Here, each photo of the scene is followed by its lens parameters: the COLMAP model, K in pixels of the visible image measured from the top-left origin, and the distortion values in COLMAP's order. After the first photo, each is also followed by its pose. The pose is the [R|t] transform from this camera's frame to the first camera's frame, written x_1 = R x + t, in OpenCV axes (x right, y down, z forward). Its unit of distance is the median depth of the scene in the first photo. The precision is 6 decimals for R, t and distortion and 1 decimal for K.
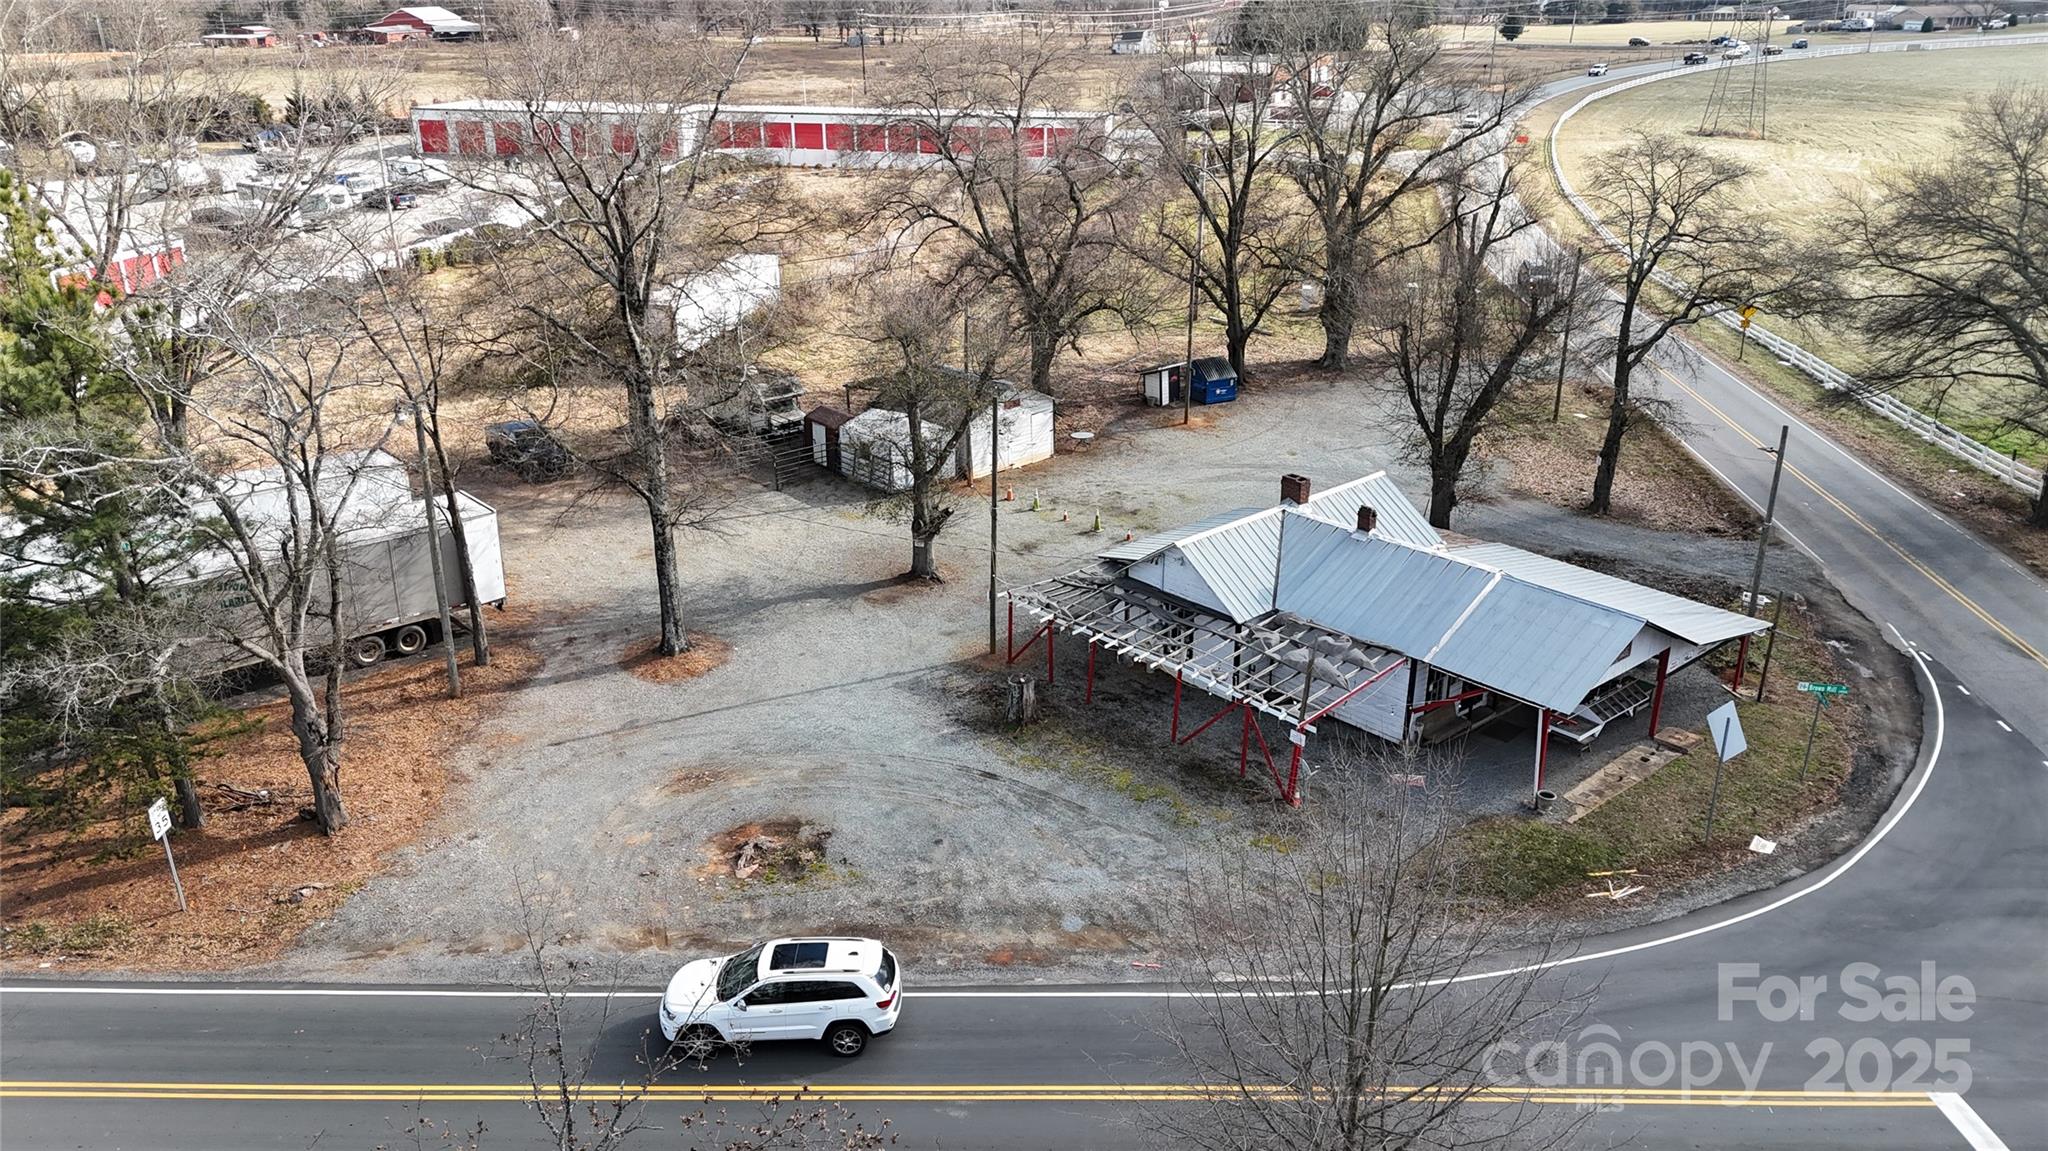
lens RADIAL K [[1491.1, 0, 1002.4], [0, 1491.1, 582.8], [0, 0, 1]] dist [0.061629, -0.003775]
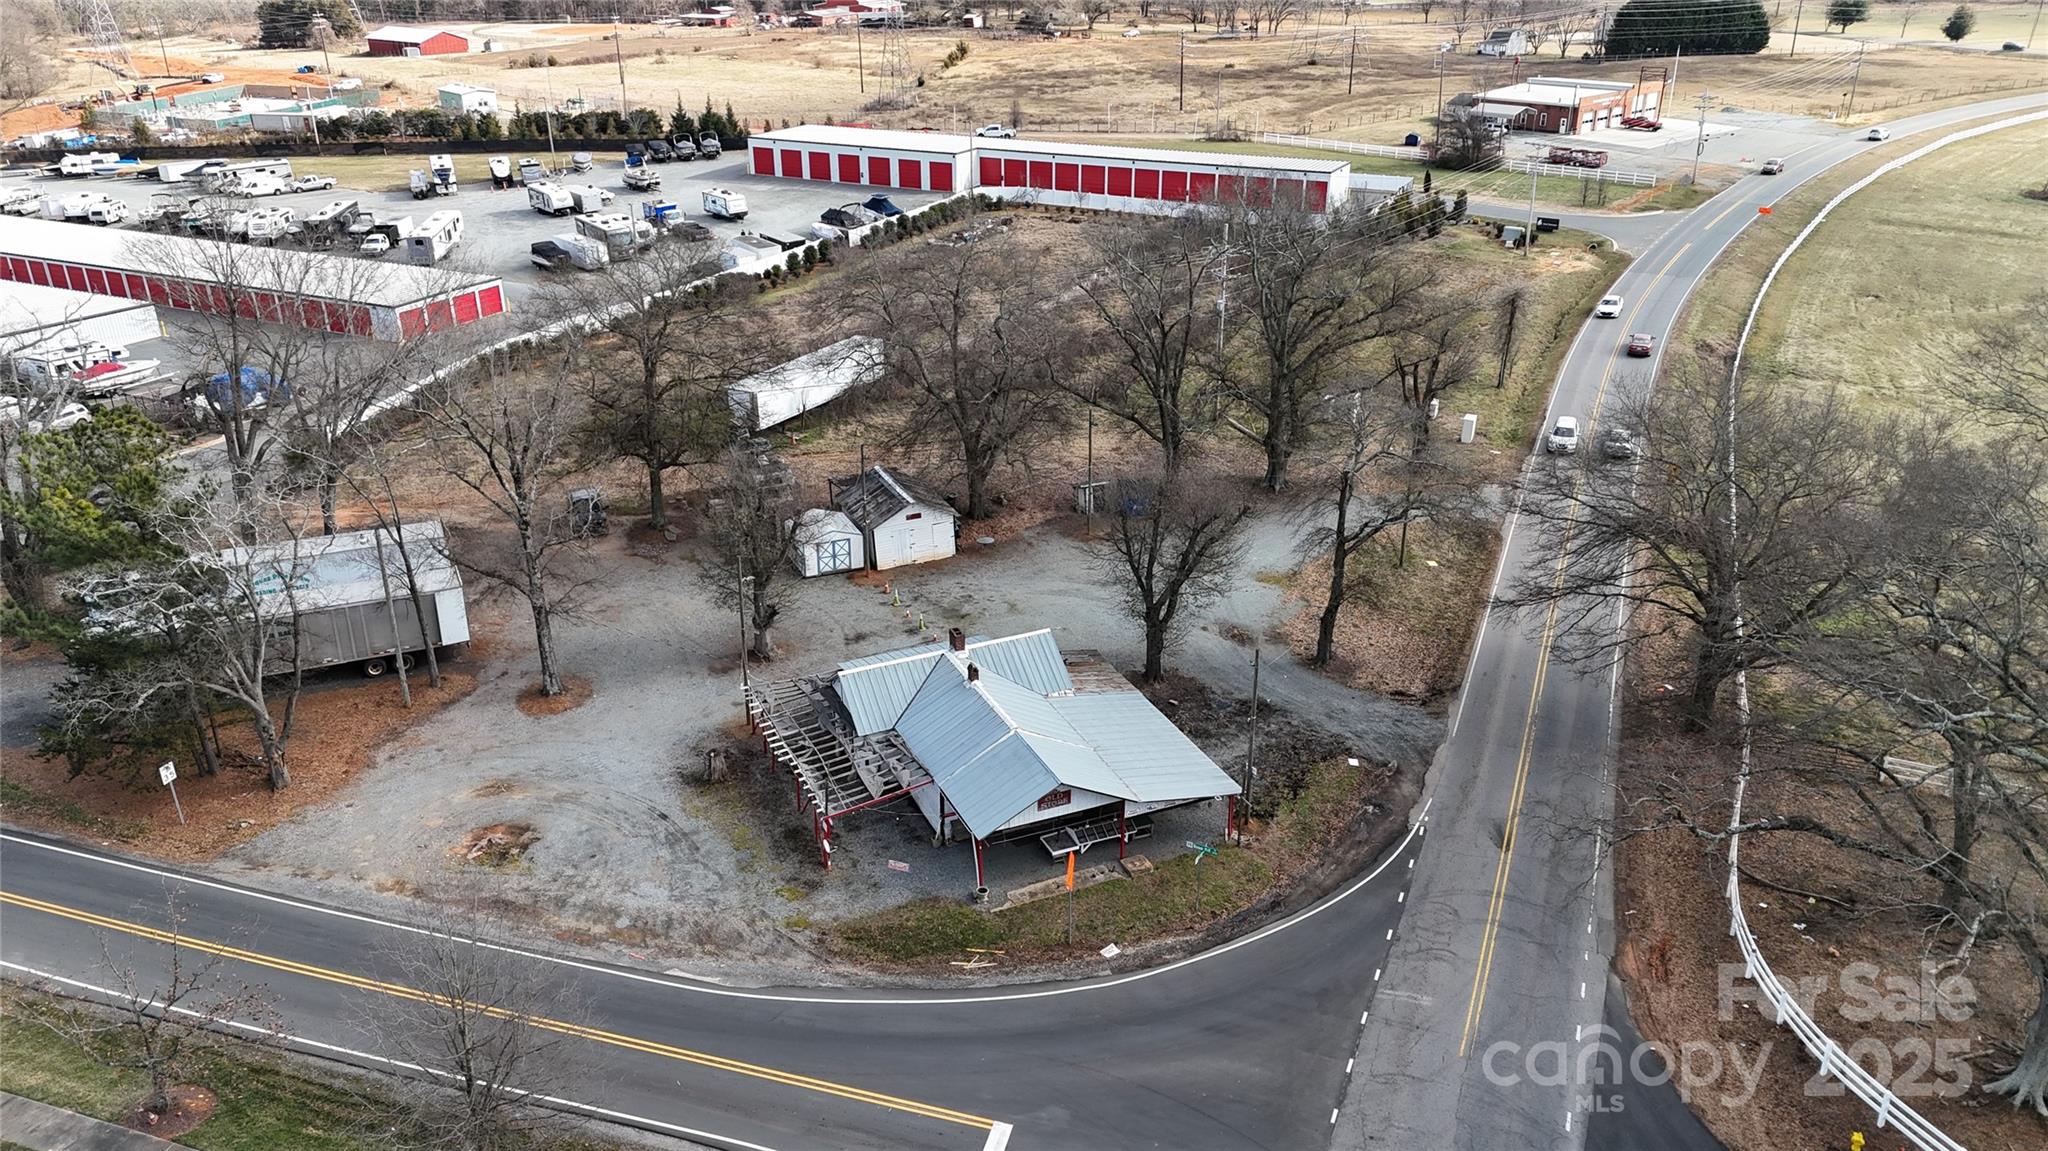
lens RADIAL K [[1486.1, 0, 1024.0], [0, 1486.1, 575.5], [0, 0, 1]] dist [0.071341, -0.077538]
pose [[0.957654, 0.121914, -0.260837, 0.640685], [-0.112068, 0.992320, 0.052354, -0.212472], [0.265217, -0.020906, 0.963962, -0.334584]]
